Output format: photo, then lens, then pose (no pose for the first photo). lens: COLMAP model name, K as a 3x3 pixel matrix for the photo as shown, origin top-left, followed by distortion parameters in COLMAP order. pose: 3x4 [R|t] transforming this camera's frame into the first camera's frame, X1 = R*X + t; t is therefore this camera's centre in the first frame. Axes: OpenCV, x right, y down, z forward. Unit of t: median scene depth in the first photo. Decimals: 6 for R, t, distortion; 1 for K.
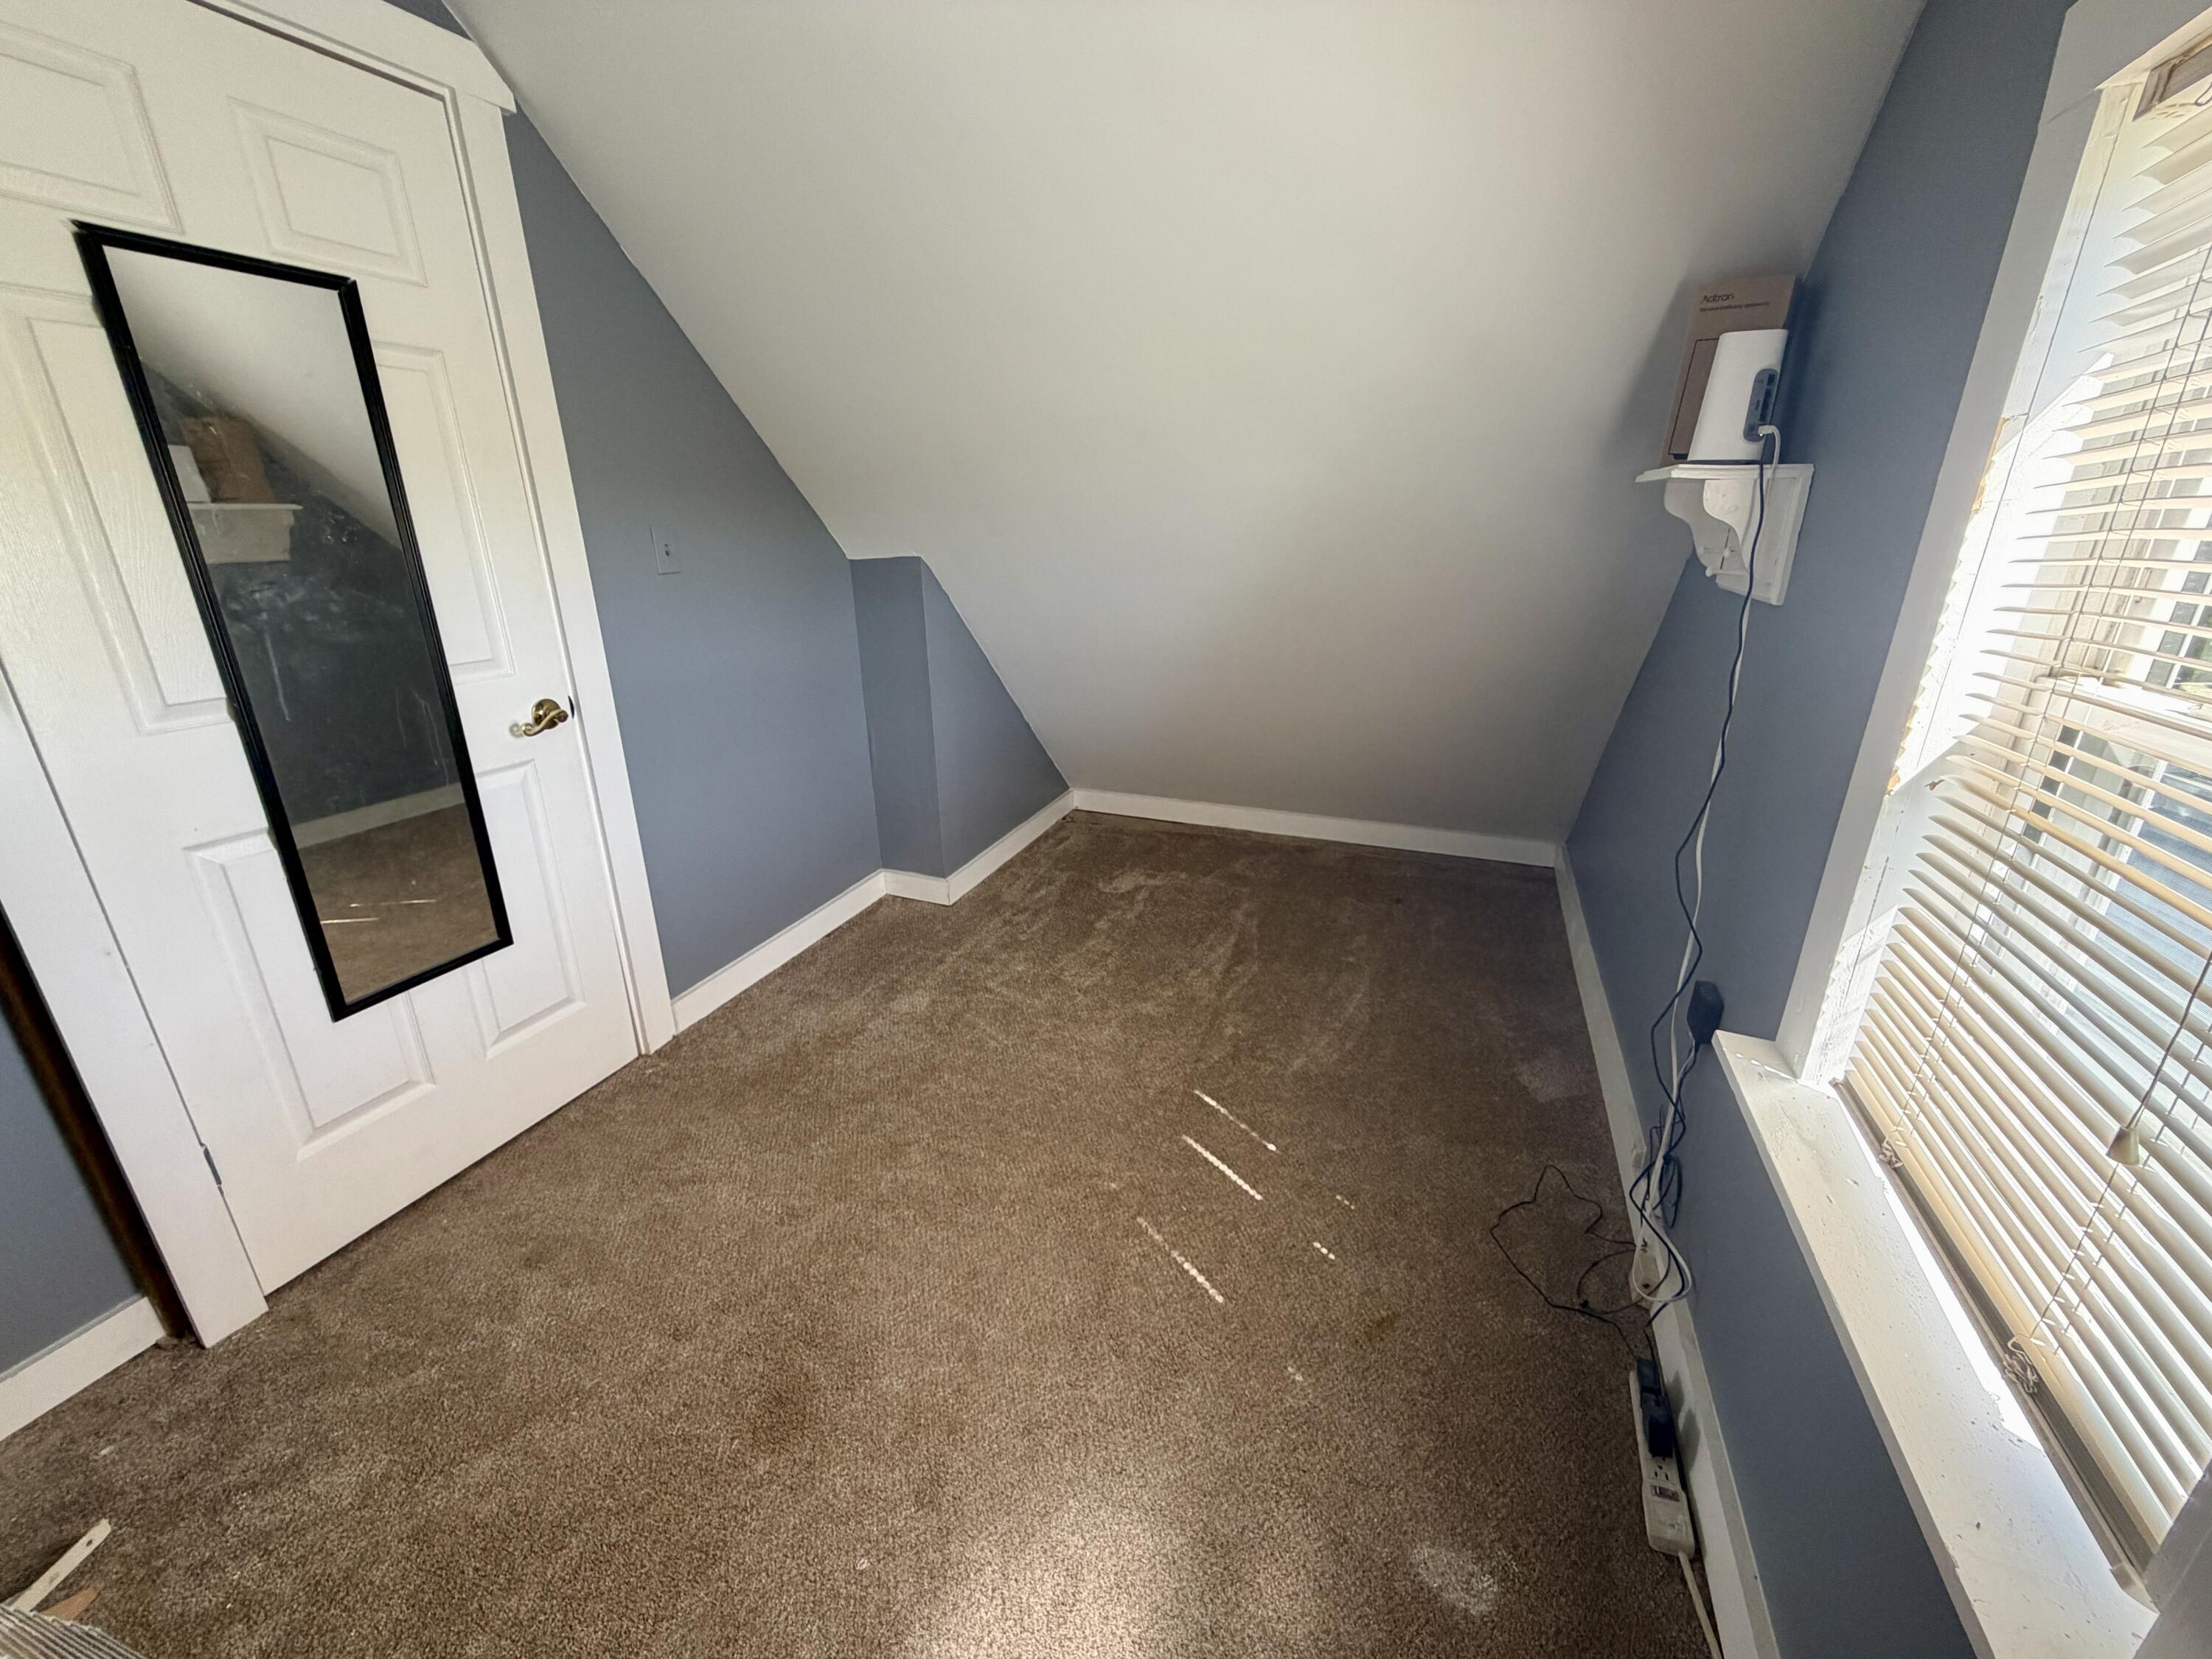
lens RADIAL K [[885.6, 0, 1101.4], [0, 885.6, 827.7], [0, 0, 1]] dist [0.000032, -0.000218]
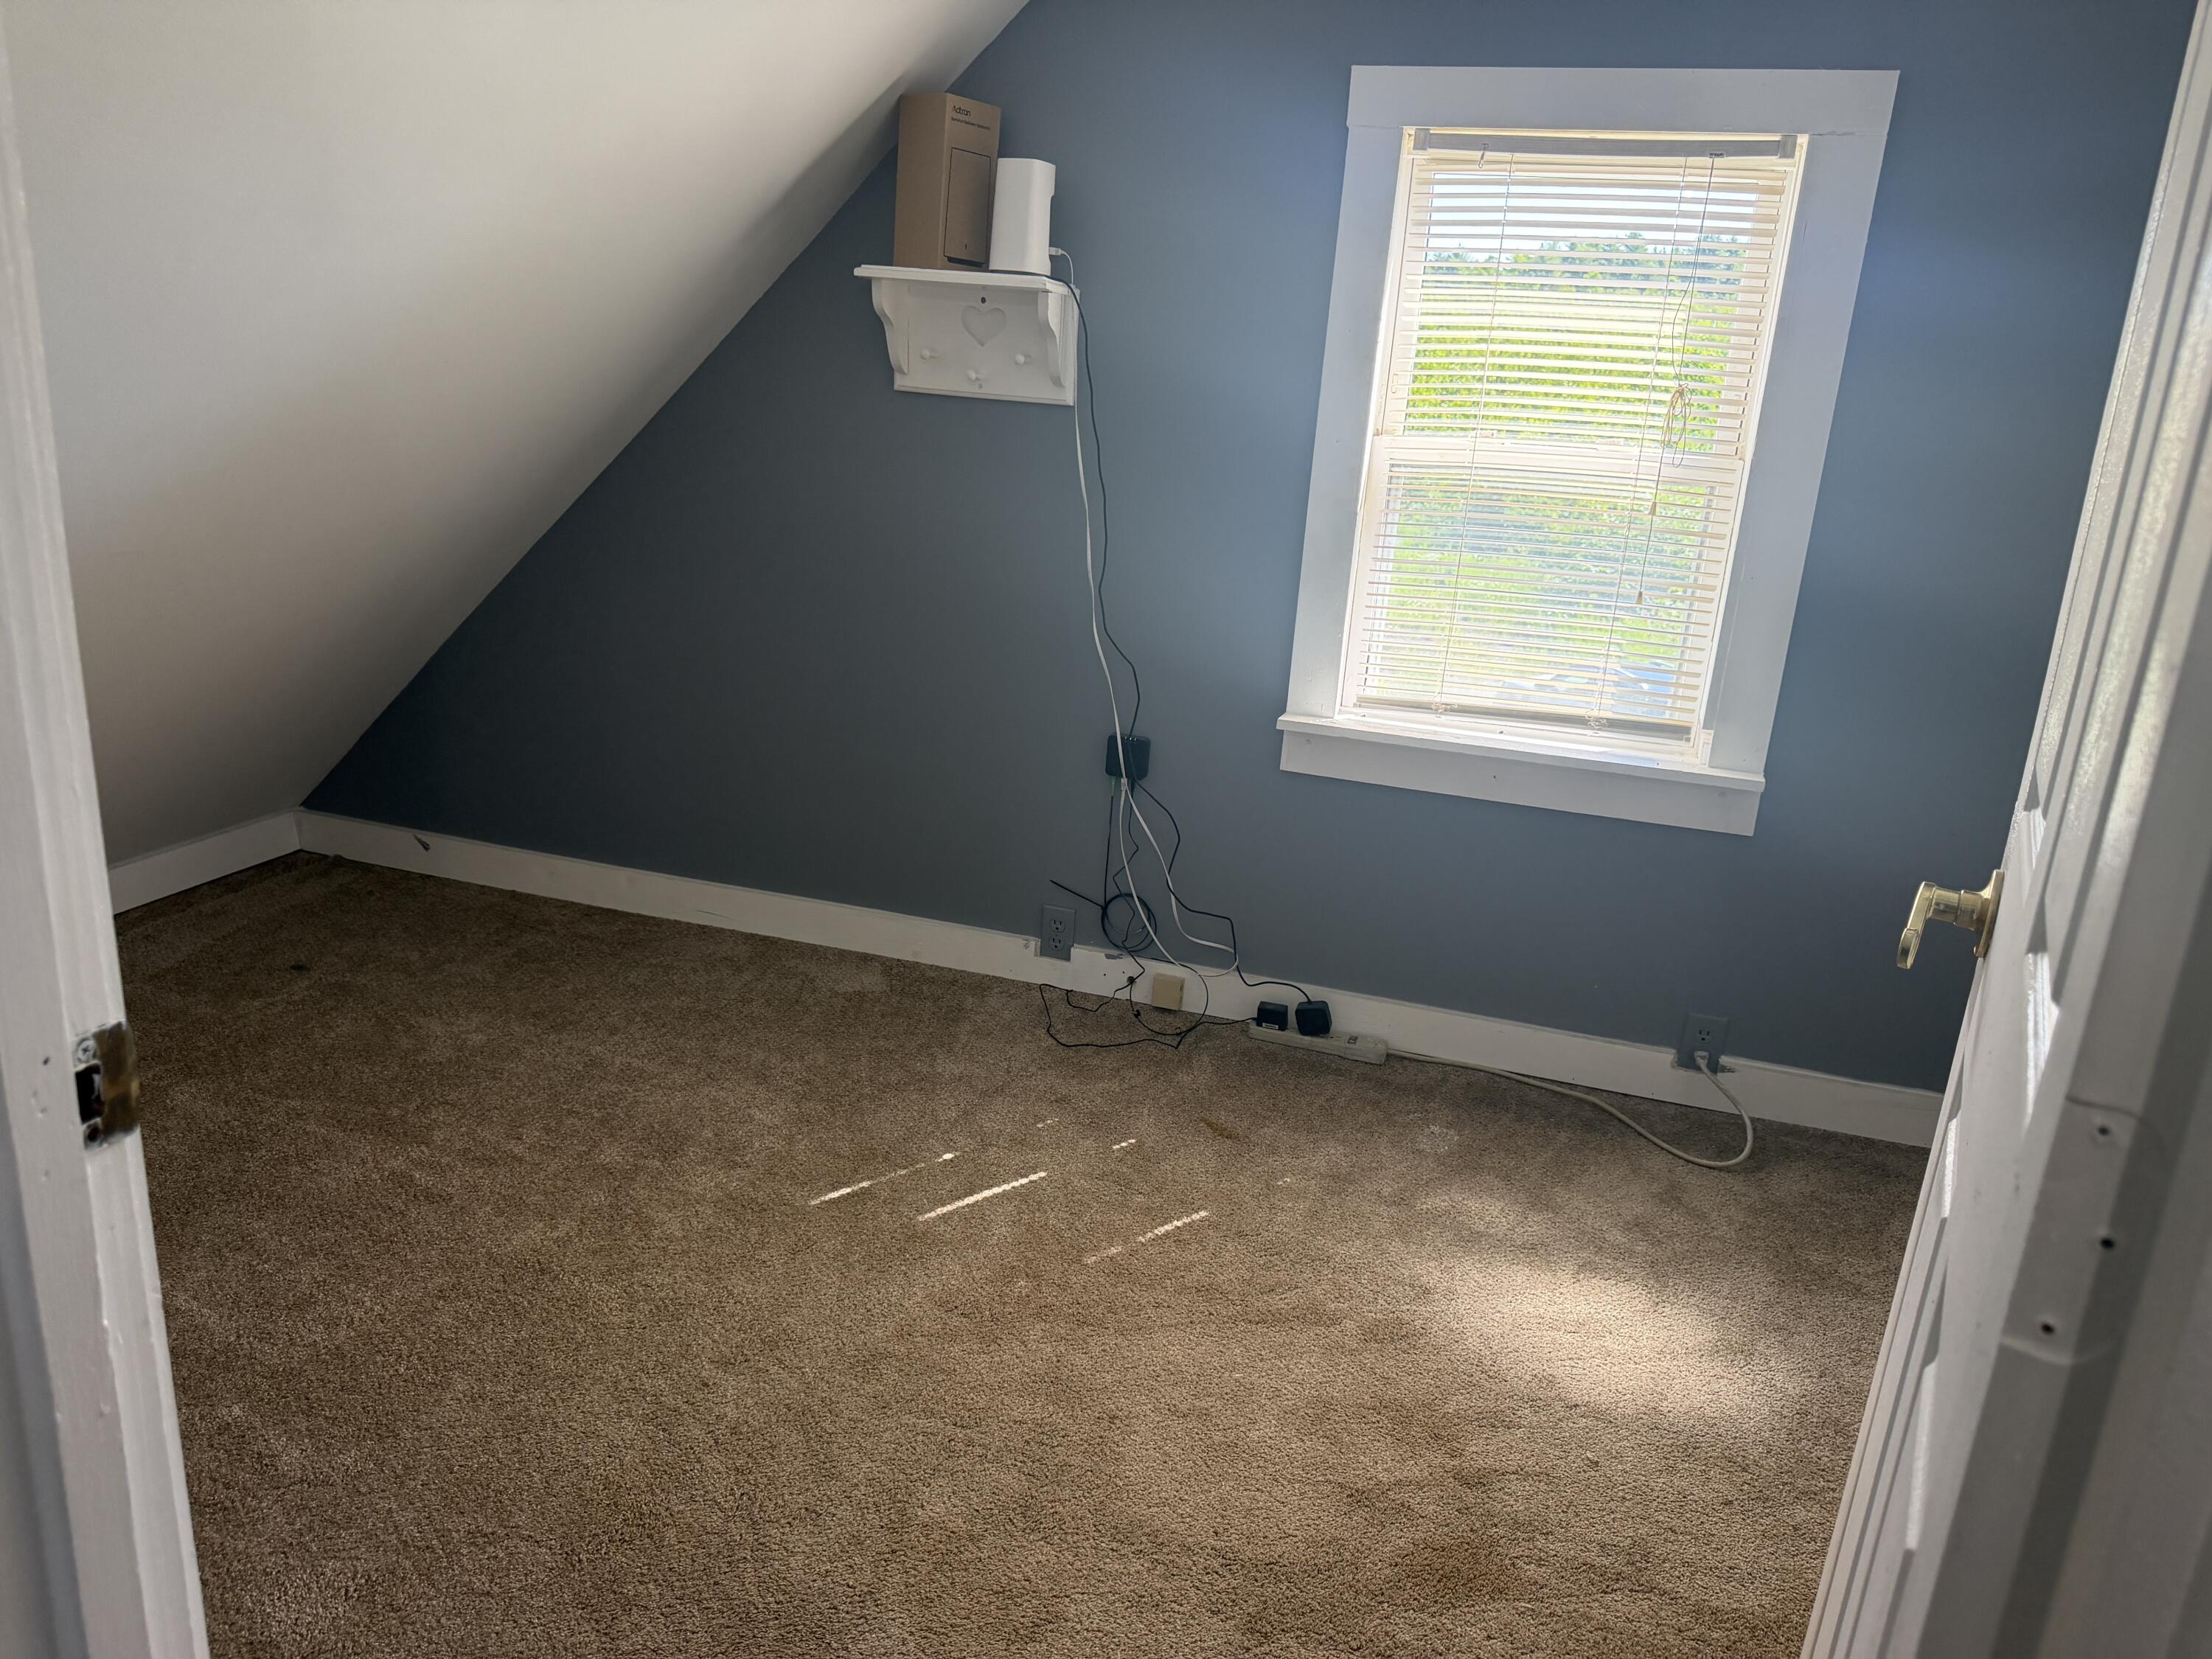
lens RADIAL K [[1575.8, 0, 1101.0], [0, 1575.8, 828.7], [0, 0, 1]] dist [0.034206, -0.036051]
pose [[-0.070982, -0.282250, 0.956711, -1.330384], [0.278722, 0.915313, 0.290716, -0.315605], [-0.957745, 0.287292, 0.013699, 1.039000]]
